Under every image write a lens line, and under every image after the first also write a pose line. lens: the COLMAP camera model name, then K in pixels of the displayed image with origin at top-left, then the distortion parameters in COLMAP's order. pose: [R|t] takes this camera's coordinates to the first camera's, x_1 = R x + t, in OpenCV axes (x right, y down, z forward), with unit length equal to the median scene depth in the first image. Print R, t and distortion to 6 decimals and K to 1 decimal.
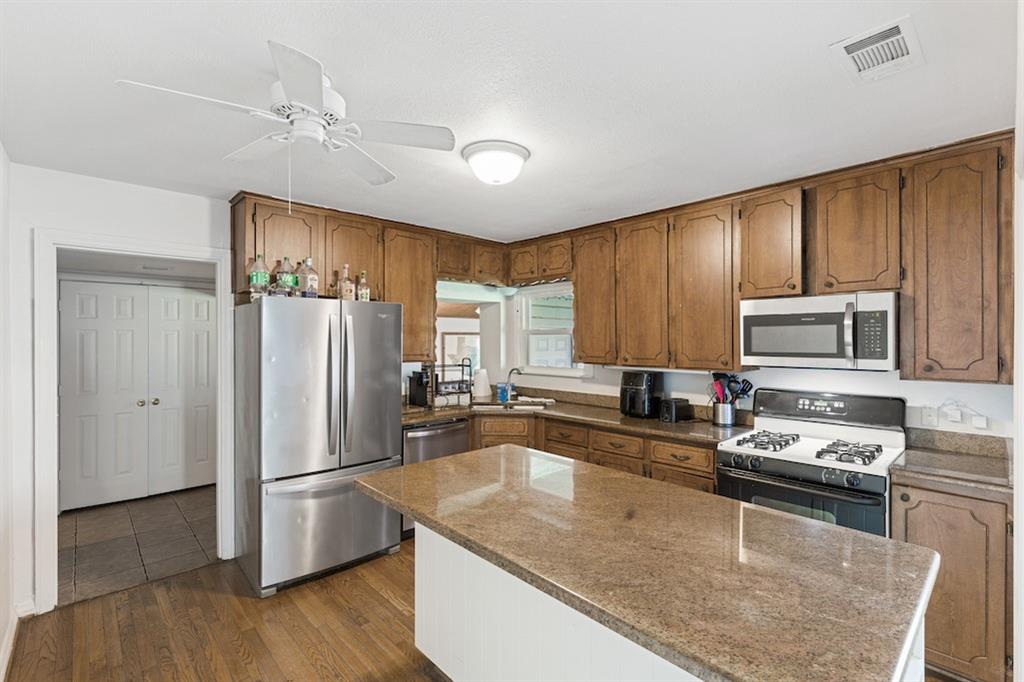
lens RADIAL K [[463.0, 0, 513.6], [0, 463.0, 338.7], [0, 0, 1]] dist [0.008805, -0.000944]
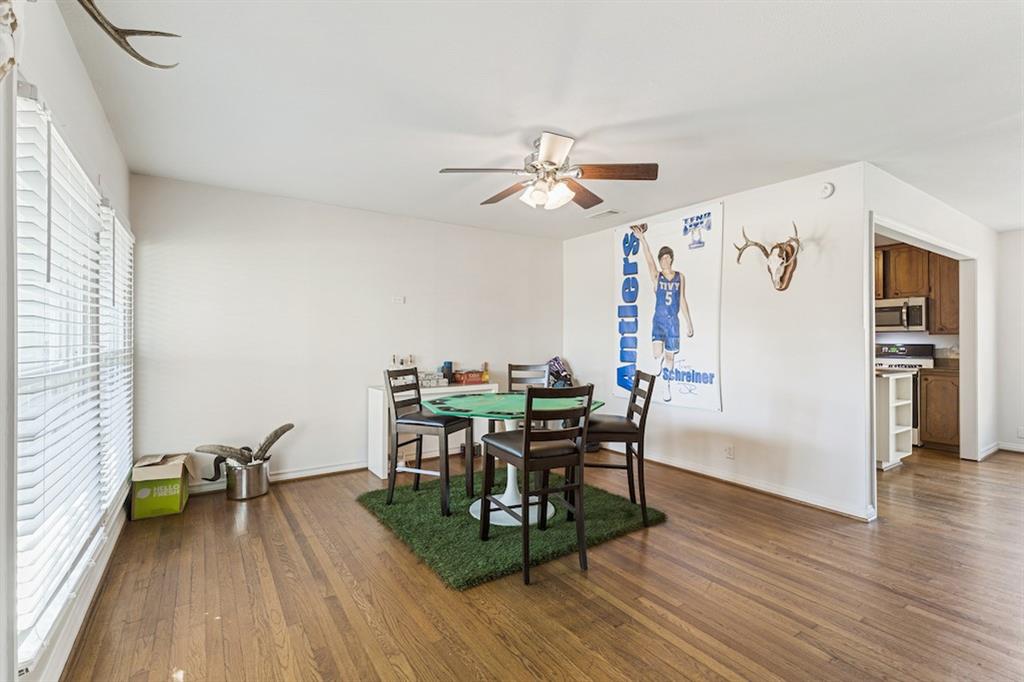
lens RADIAL K [[463.0, 0, 513.2], [0, 463.0, 337.7], [0, 0, 1]] dist [0.008805, -0.000944]
pose [[0.986968, -0.003240, -0.160884, -0.746323], [0.002703, 0.999990, -0.003553, 0.092741], [0.160894, 0.003072, 0.986967, -1.439506]]
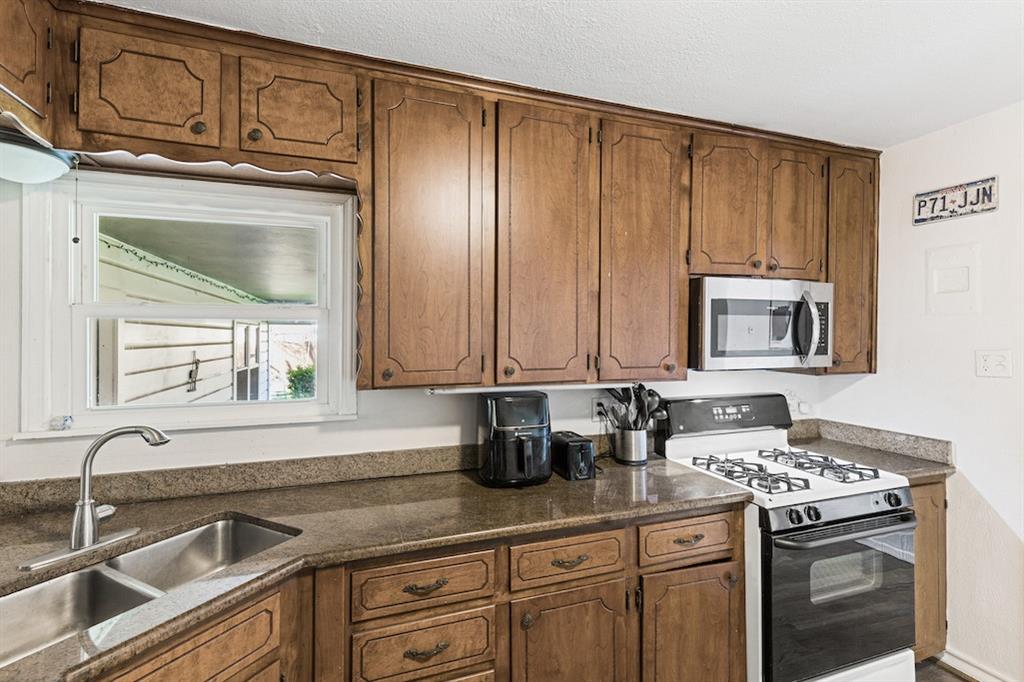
lens RADIAL K [[463.0, 0, 508.6], [0, 463.0, 334.9], [0, 0, 1]] dist [0.008805, -0.000944]
pose [[0.415085, 0.004219, 0.909773, -0.267202], [-0.001757, 0.999991, -0.003836, 0.008283], [-0.909781, -0.000006, 0.415089, 1.039321]]
